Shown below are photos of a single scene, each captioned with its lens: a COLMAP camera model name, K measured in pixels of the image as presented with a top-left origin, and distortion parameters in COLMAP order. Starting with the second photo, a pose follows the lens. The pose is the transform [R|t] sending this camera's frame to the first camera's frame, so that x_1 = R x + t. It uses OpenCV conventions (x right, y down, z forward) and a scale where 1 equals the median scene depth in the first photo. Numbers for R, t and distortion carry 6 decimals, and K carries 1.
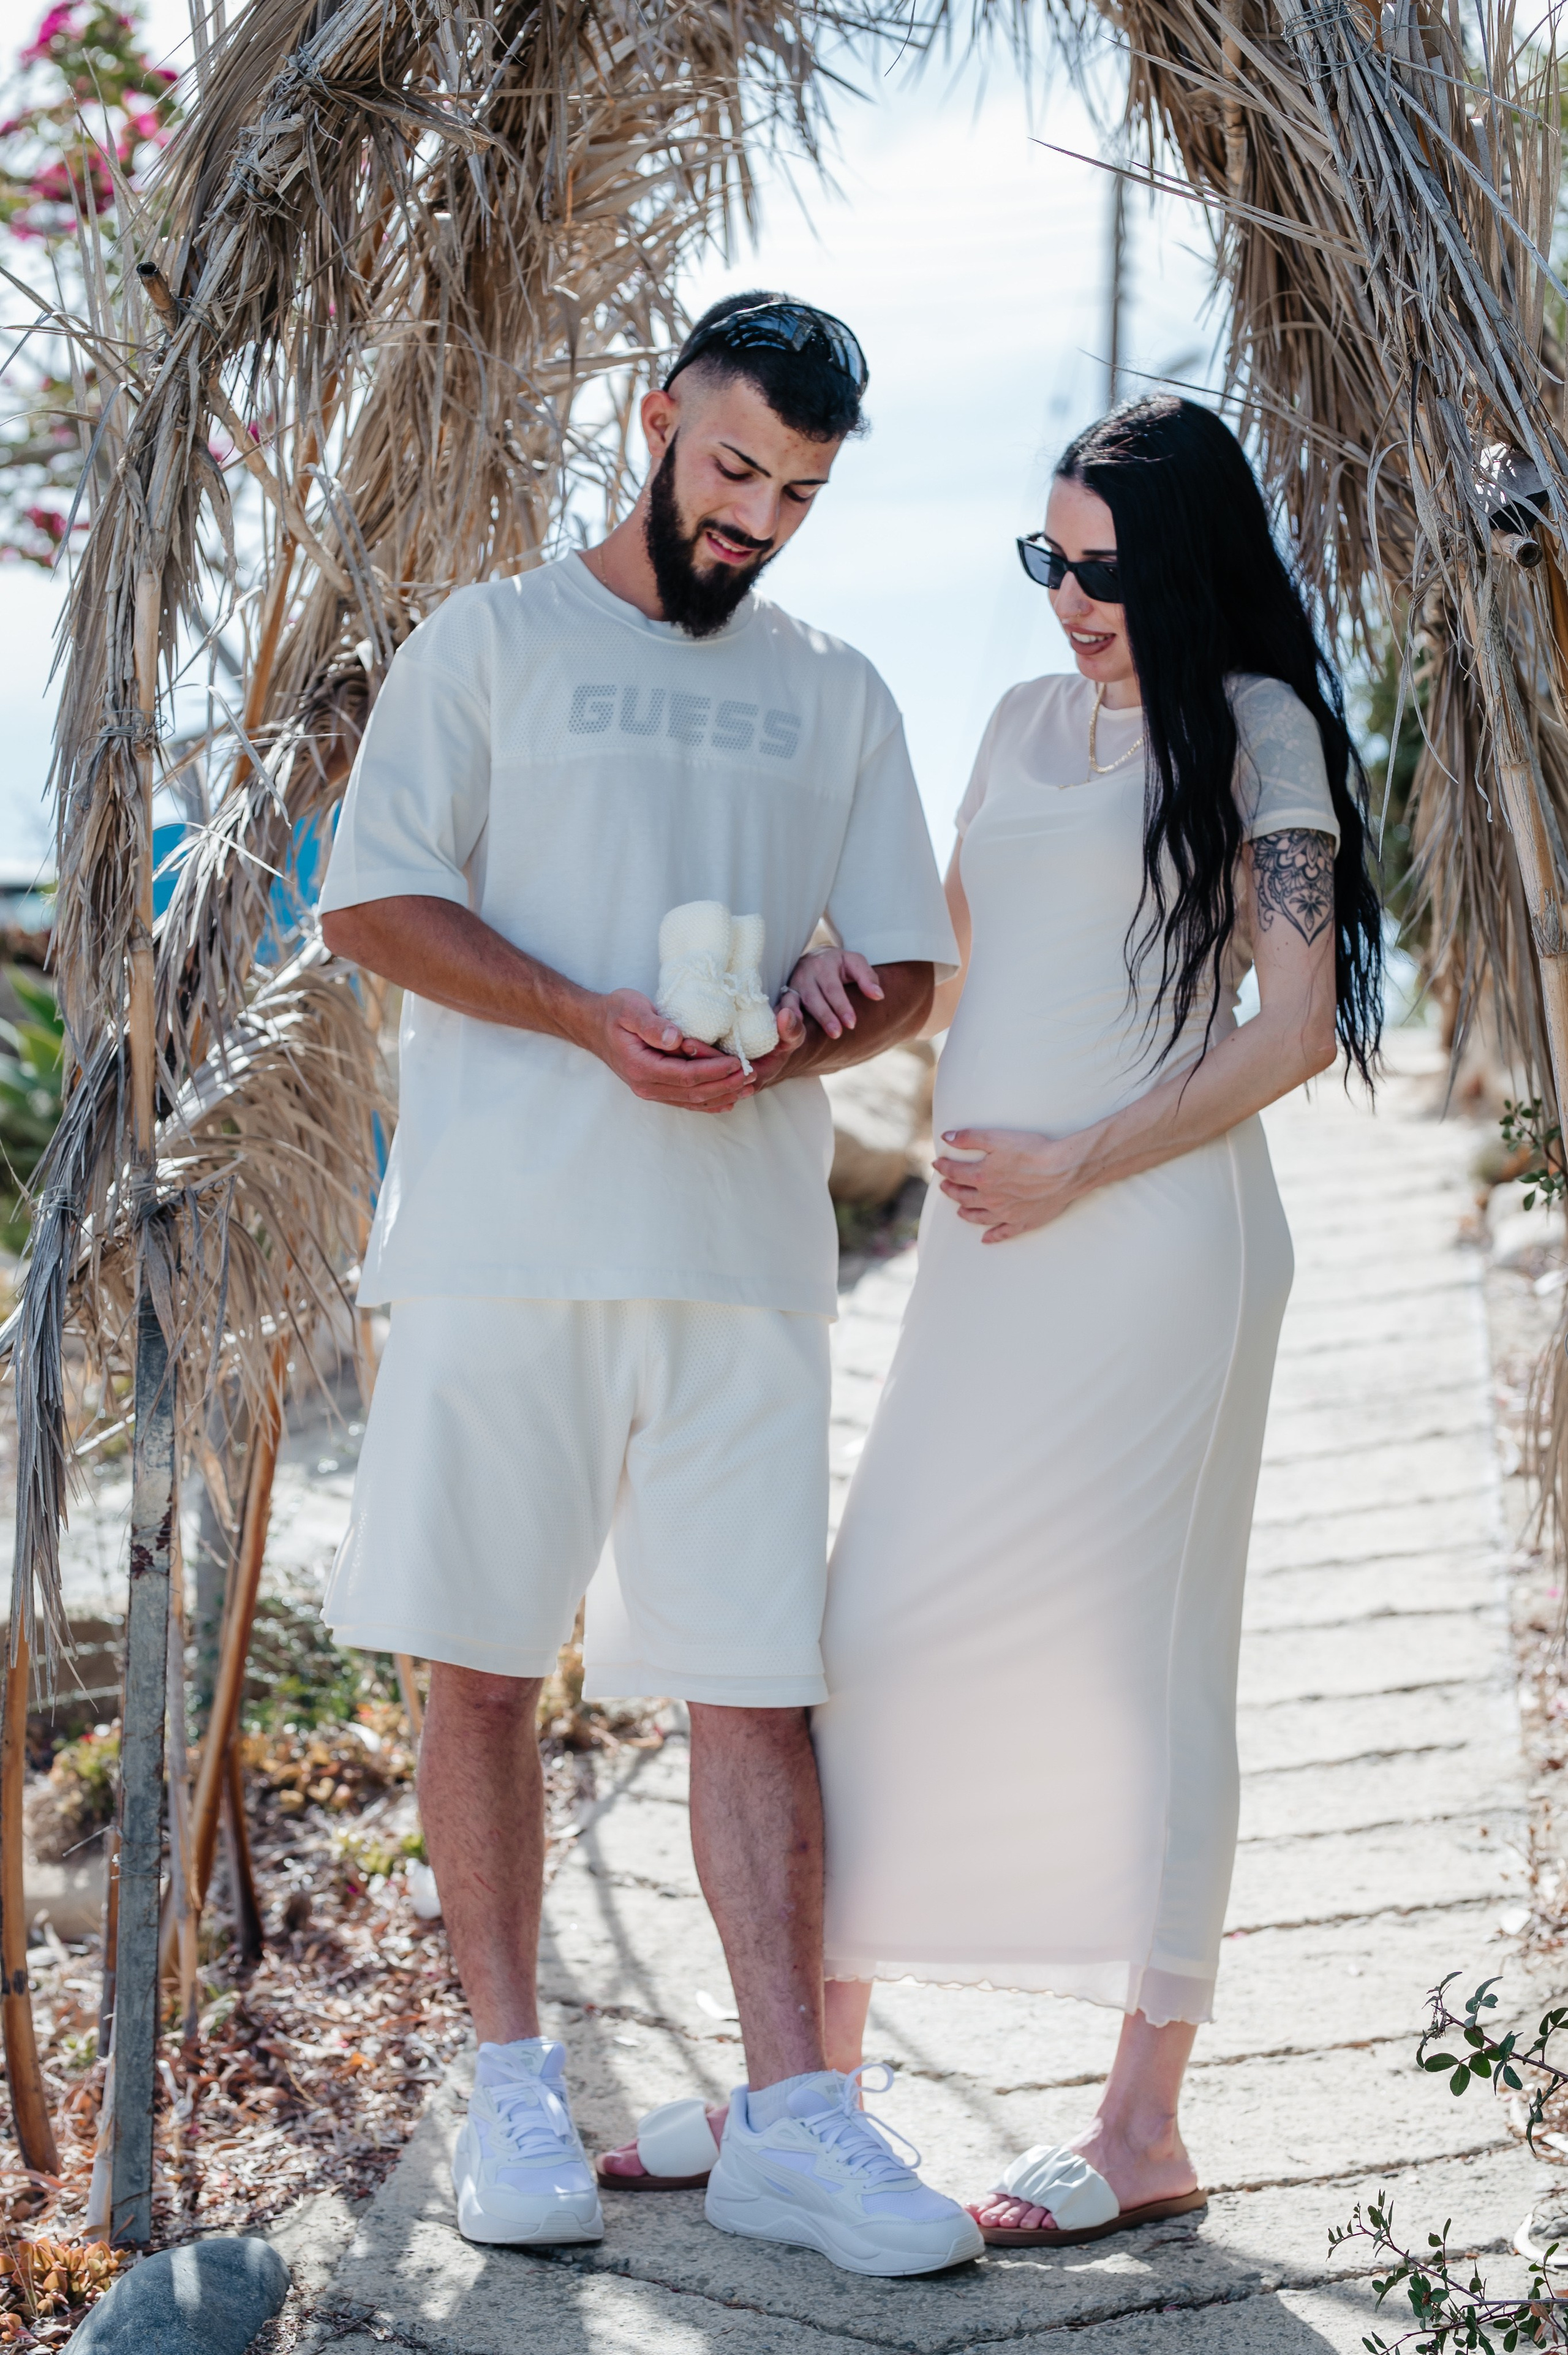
lens RADIAL K [[5833.6, 0, 795.8], [0, 5833.6, 1230.0], [0, 0, 1]] dist [-0.014398, -0.466201]
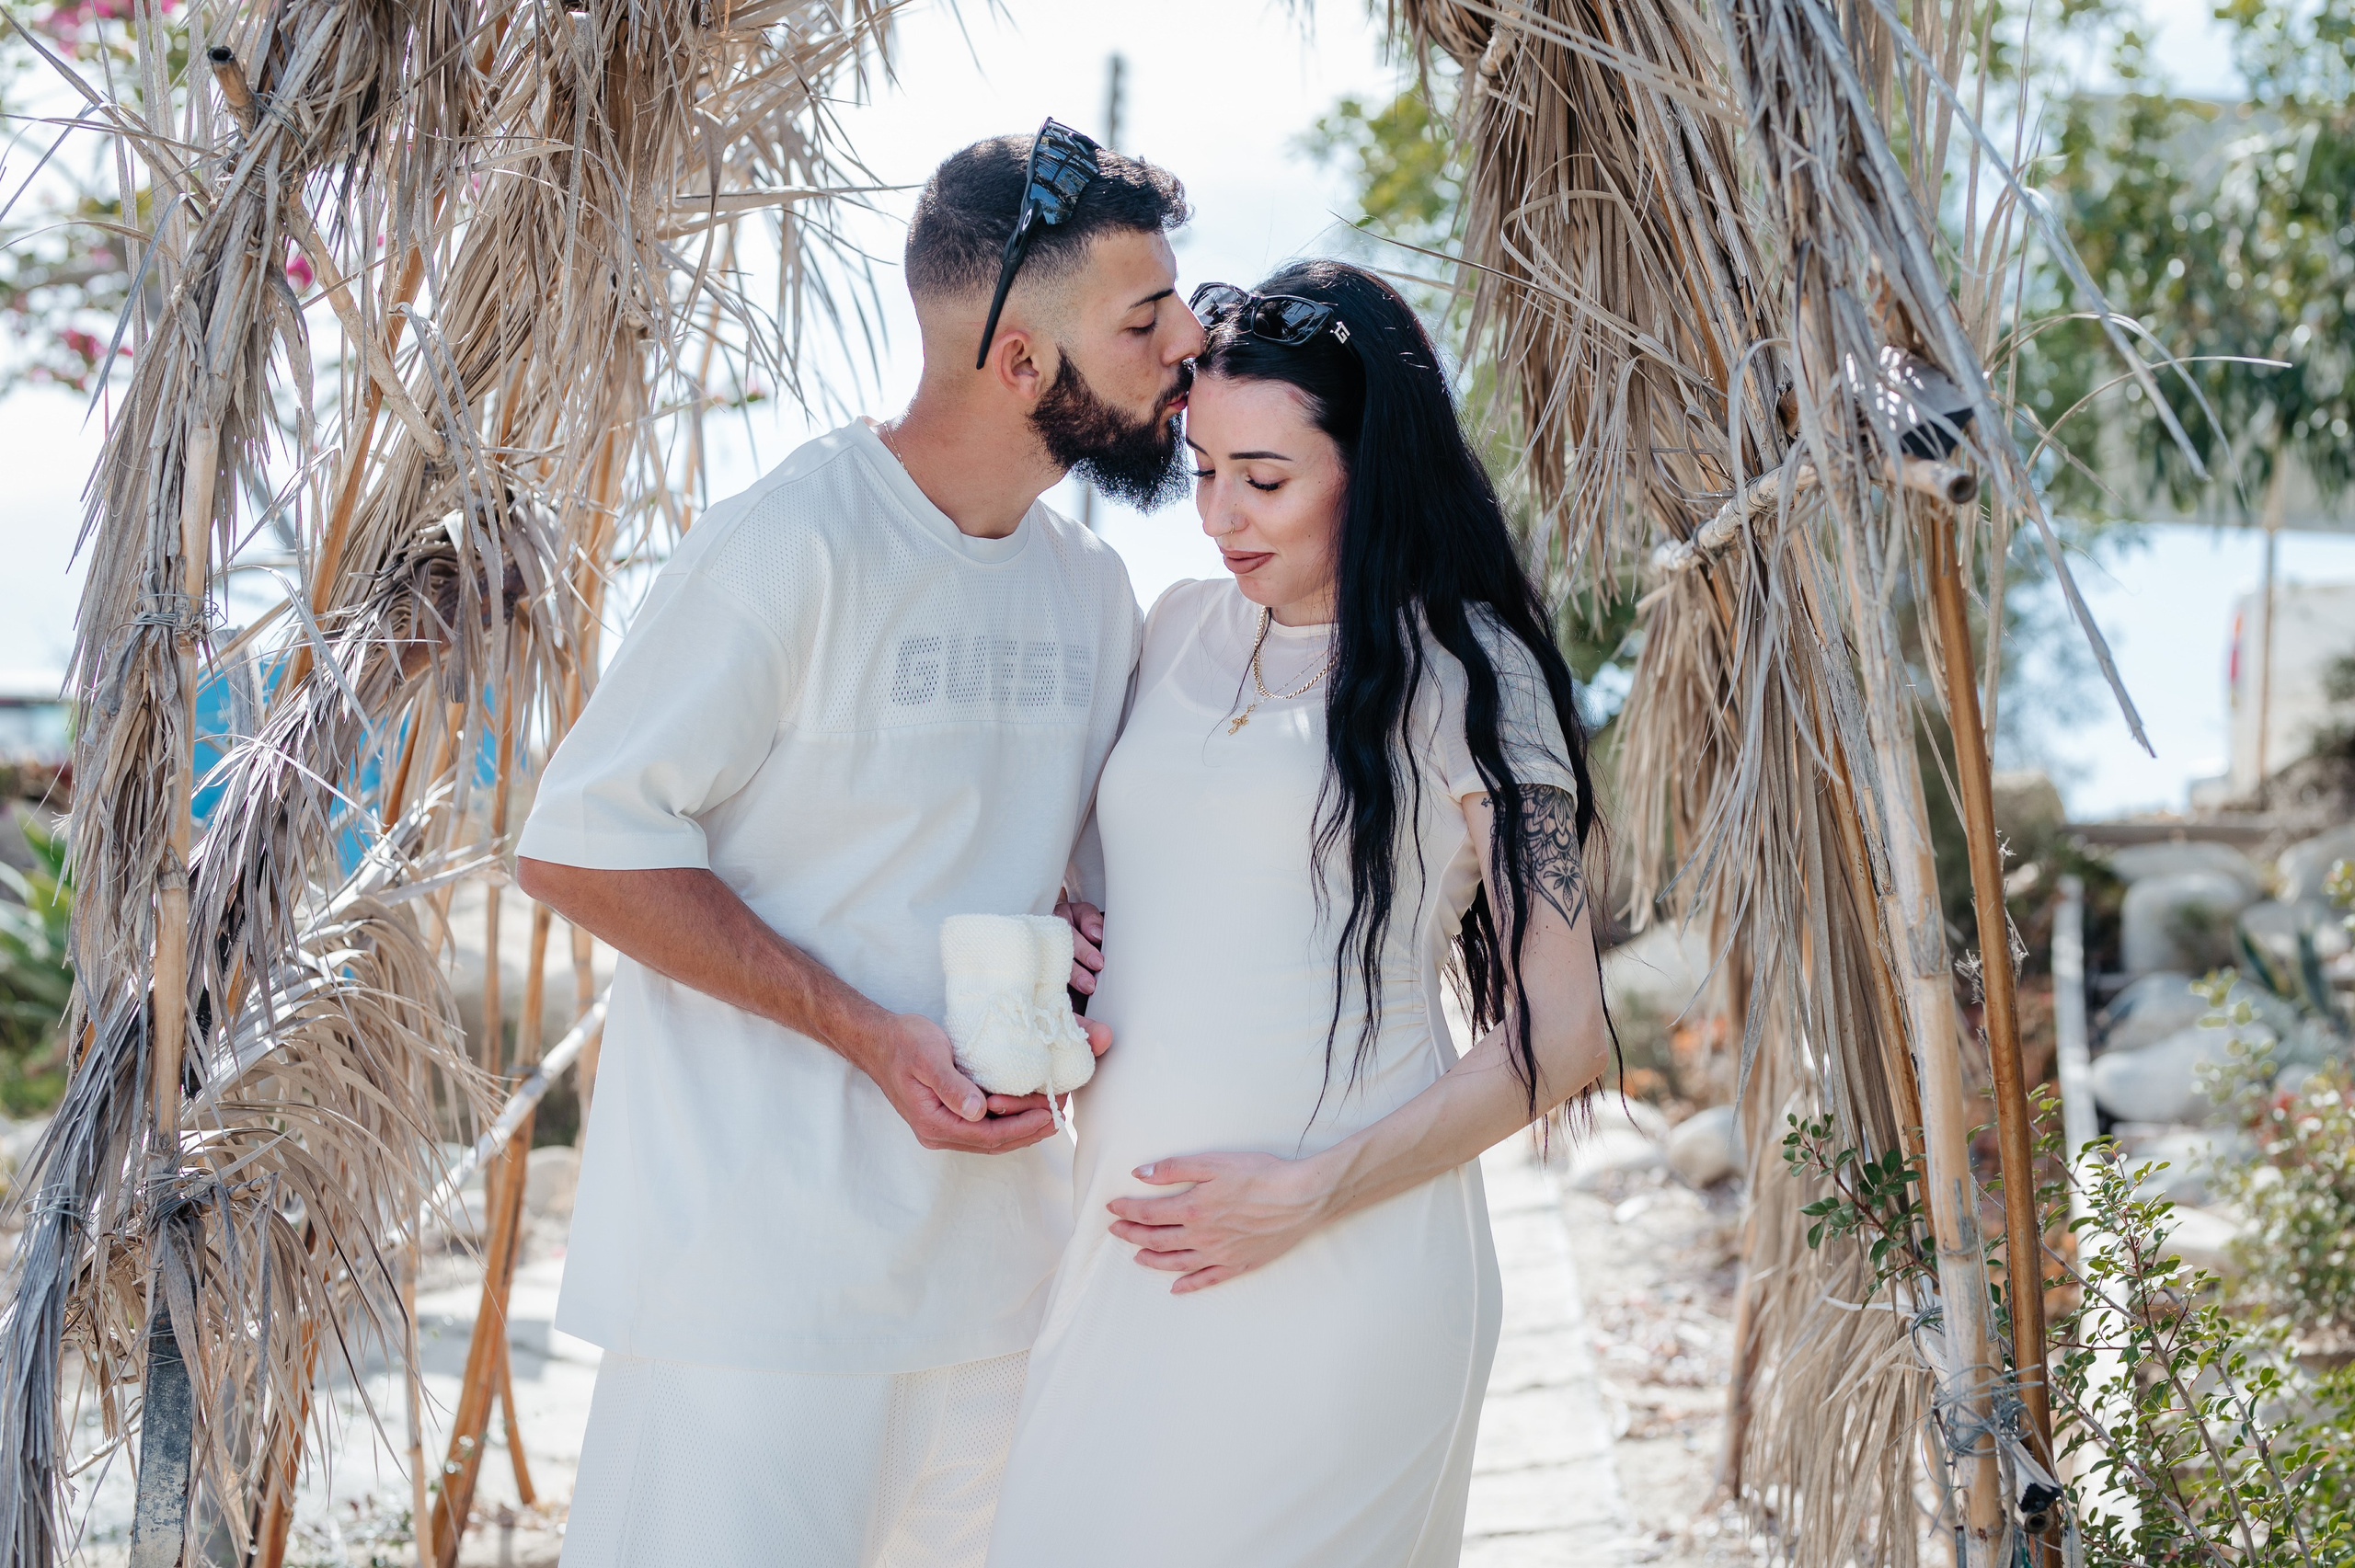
lens RADIAL K [[5364.3, 0, 1177.5], [0, 5364.3, 784.0], [0, 0, 1]] dist [-0.042450, -0.214863]
pose [[0.996166, 0.039861, 0.077879, -0.031358], [-0.036264, 0.998233, -0.047072, -0.032139], [-0.079618, 0.044068, 0.995851, 0.242897]]
